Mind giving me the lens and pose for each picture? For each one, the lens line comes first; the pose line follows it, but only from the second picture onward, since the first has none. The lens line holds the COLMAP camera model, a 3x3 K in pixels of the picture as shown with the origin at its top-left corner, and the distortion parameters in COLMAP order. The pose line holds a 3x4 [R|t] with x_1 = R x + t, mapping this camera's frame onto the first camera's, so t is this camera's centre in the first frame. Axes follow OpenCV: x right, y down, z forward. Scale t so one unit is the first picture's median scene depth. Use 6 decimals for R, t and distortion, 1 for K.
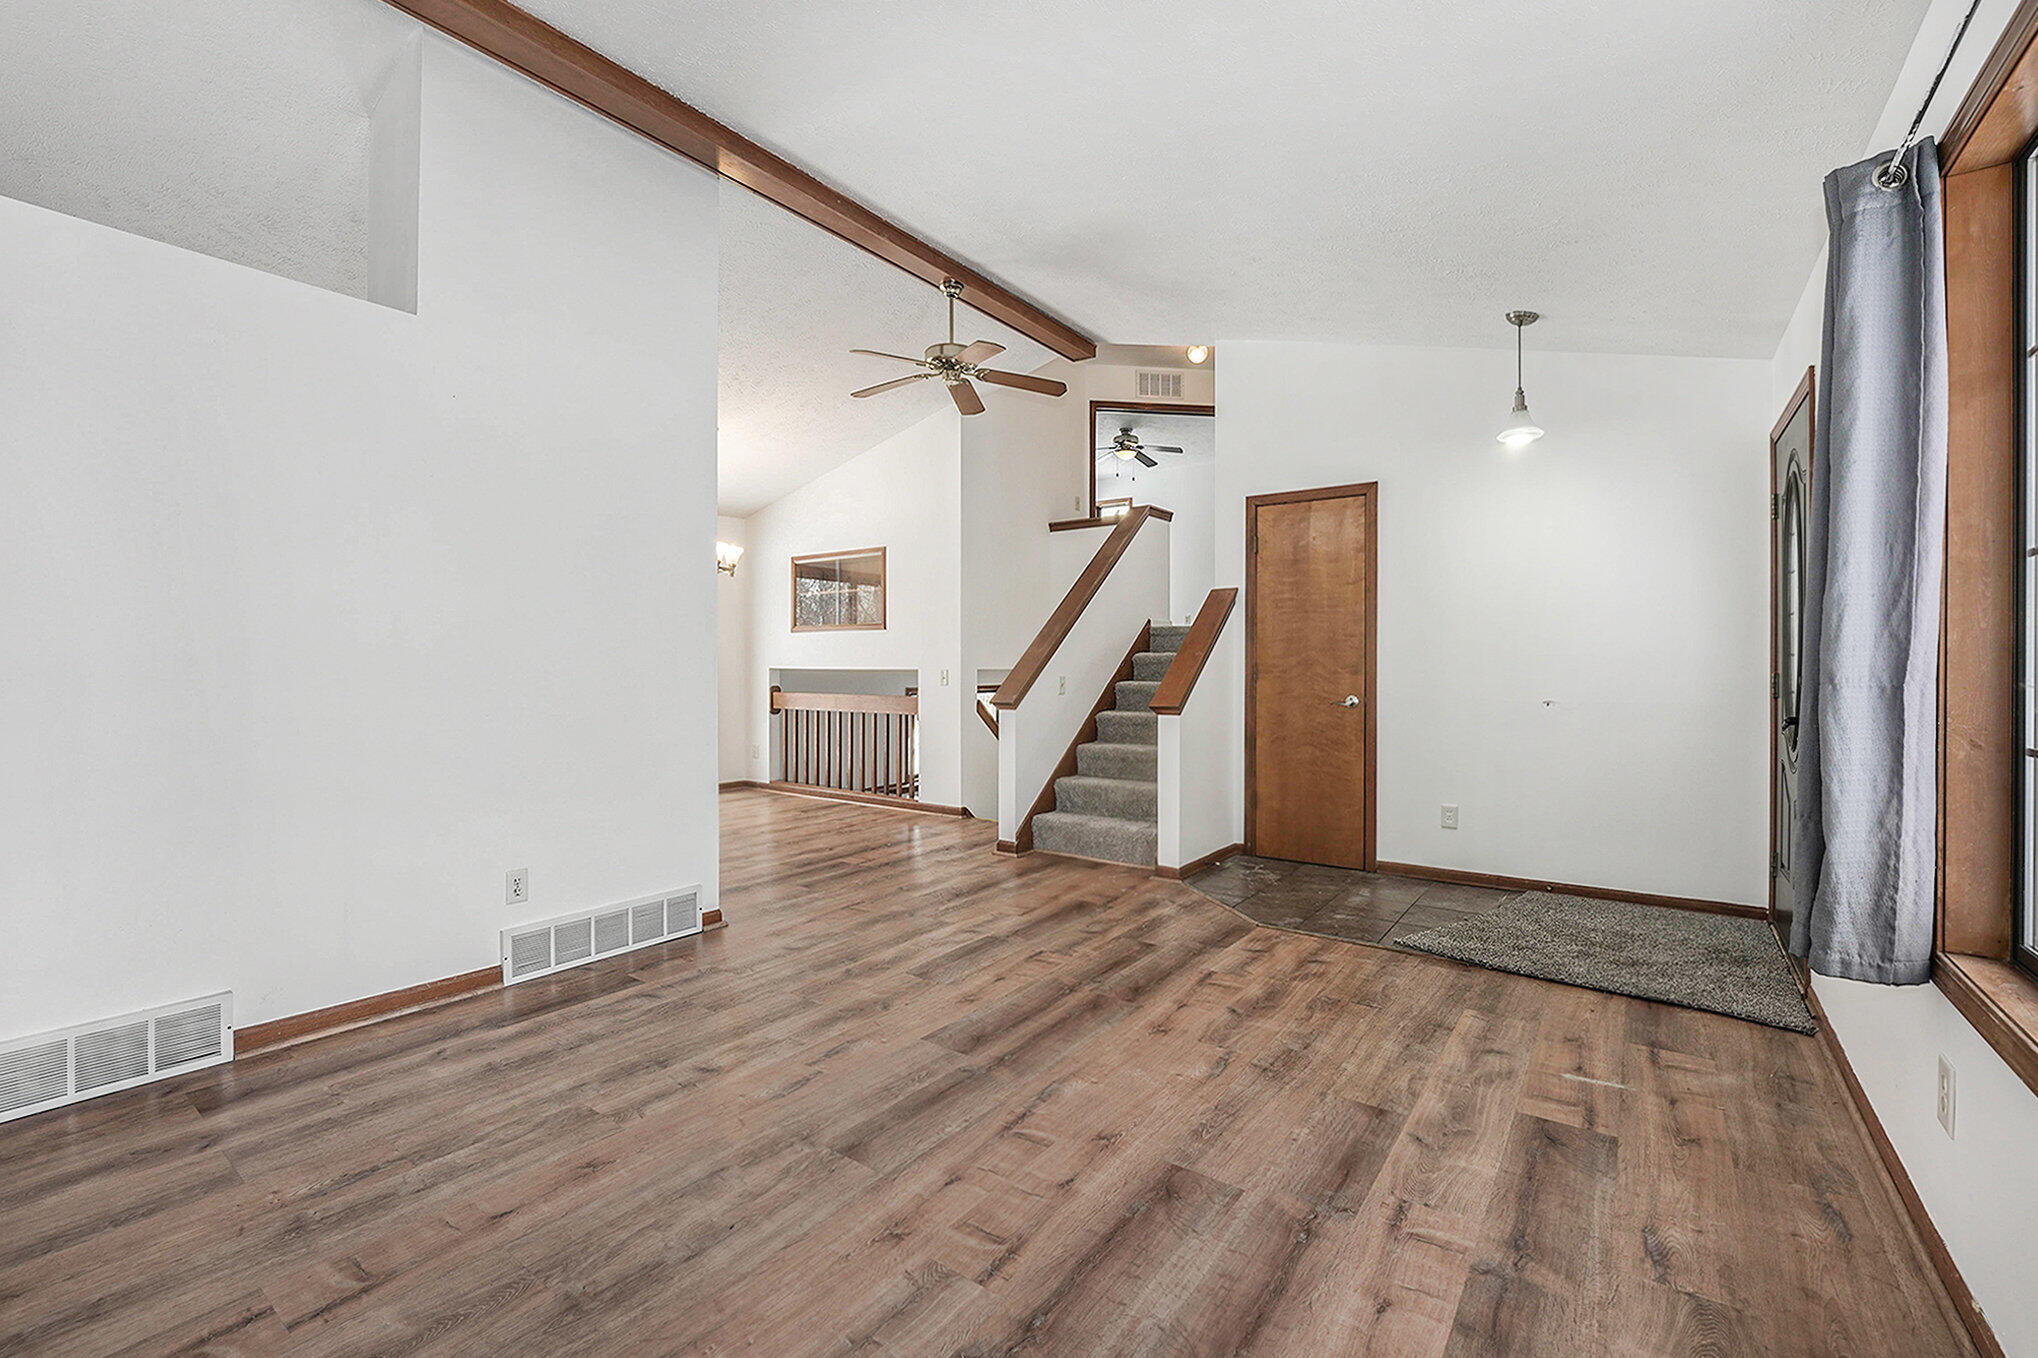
lens RADIAL K [[862.1, 0, 1005.0], [0, 862.1, 667.6], [0, 0, 1]] dist [-0.017814, 0.001691]
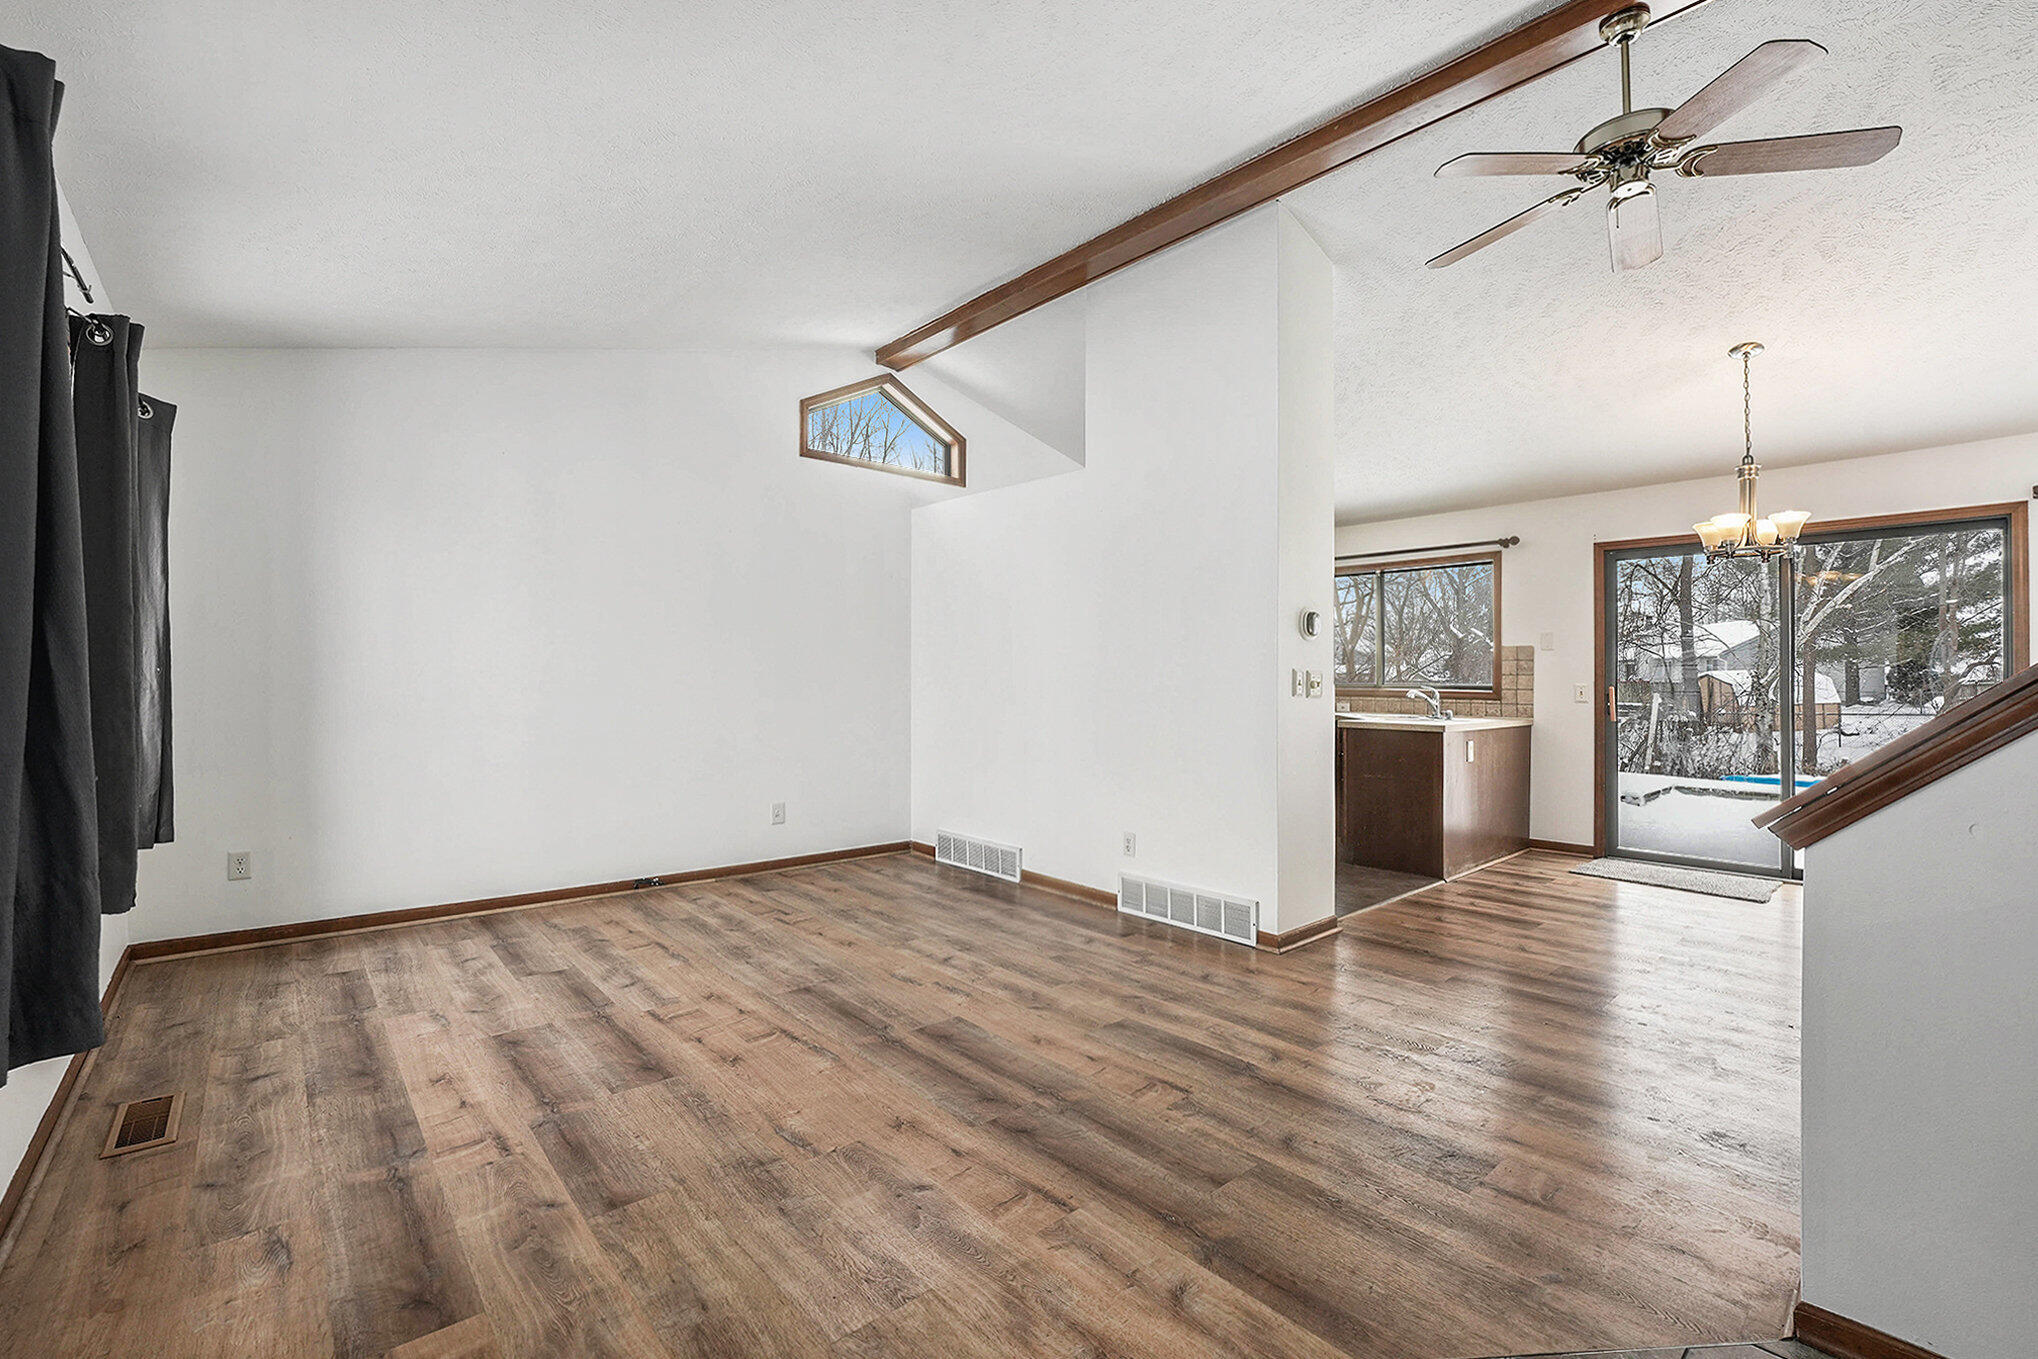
lens RADIAL K [[862.1, 0, 1026.8], [0, 862.1, 661.0], [0, 0, 1]] dist [-0.017814, 0.001691]
pose [[-0.195607, -0.025376, -0.980354, 0.951966], [-0.010321, 0.999663, -0.023817, -0.011676], [0.980628, 0.005460, -0.195803, 1.232047]]
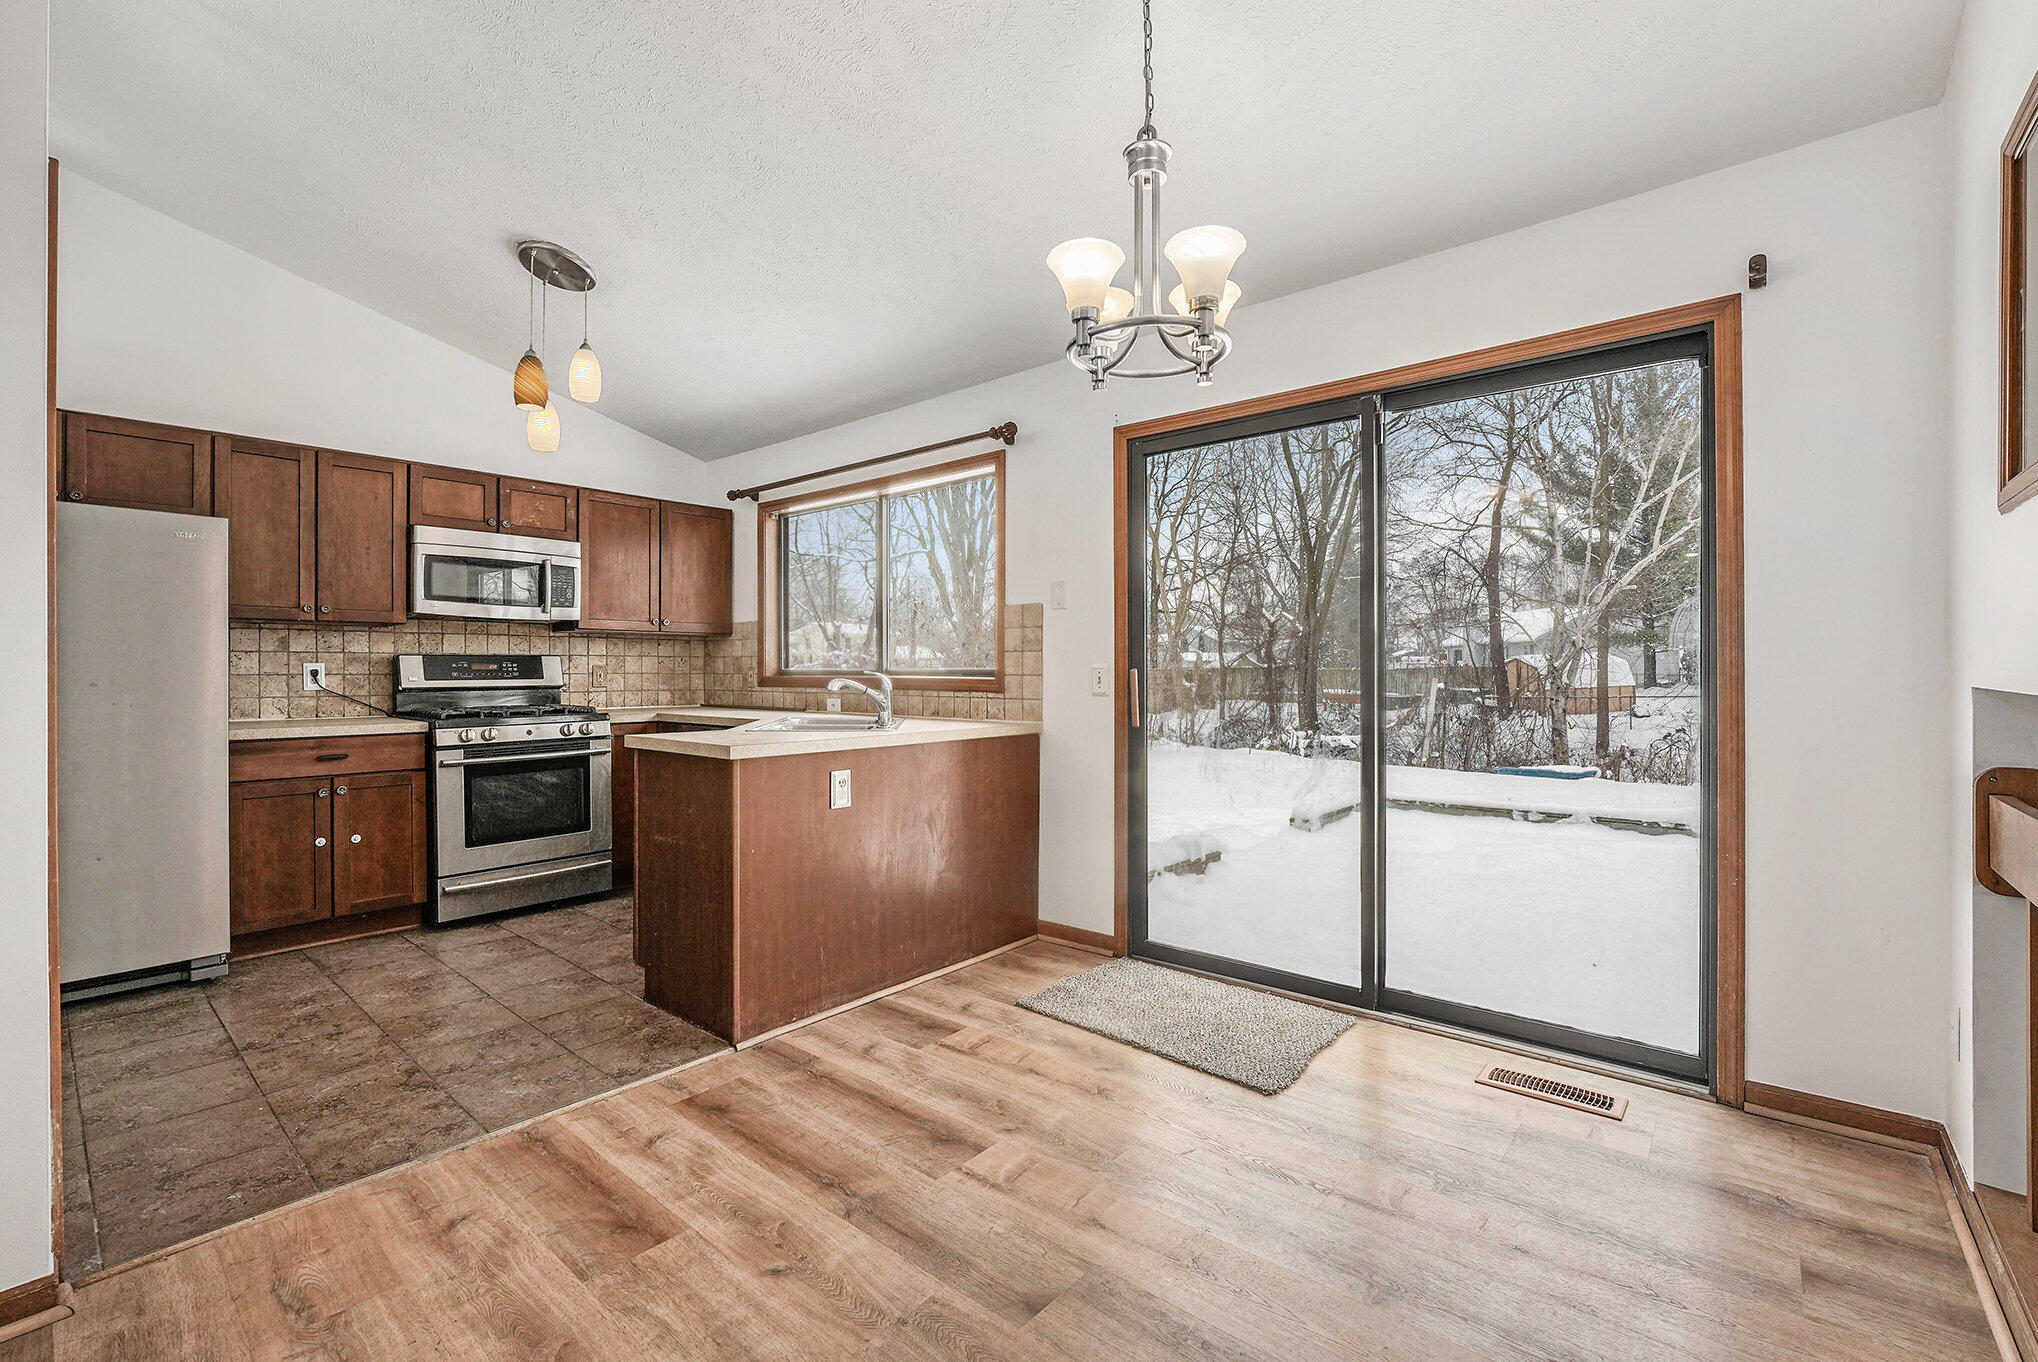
lens RADIAL K [[869.9, 0, 1017.9], [0, 869.9, 659.5], [0, 0, 1]] dist [-0.017575, 0.000510]
pose [[-0.066609, -0.013195, -0.997692, -0.085067], [-0.002605, 0.999911, -0.013050, -0.010174], [0.997776, 0.001730, -0.066638, 2.114476]]
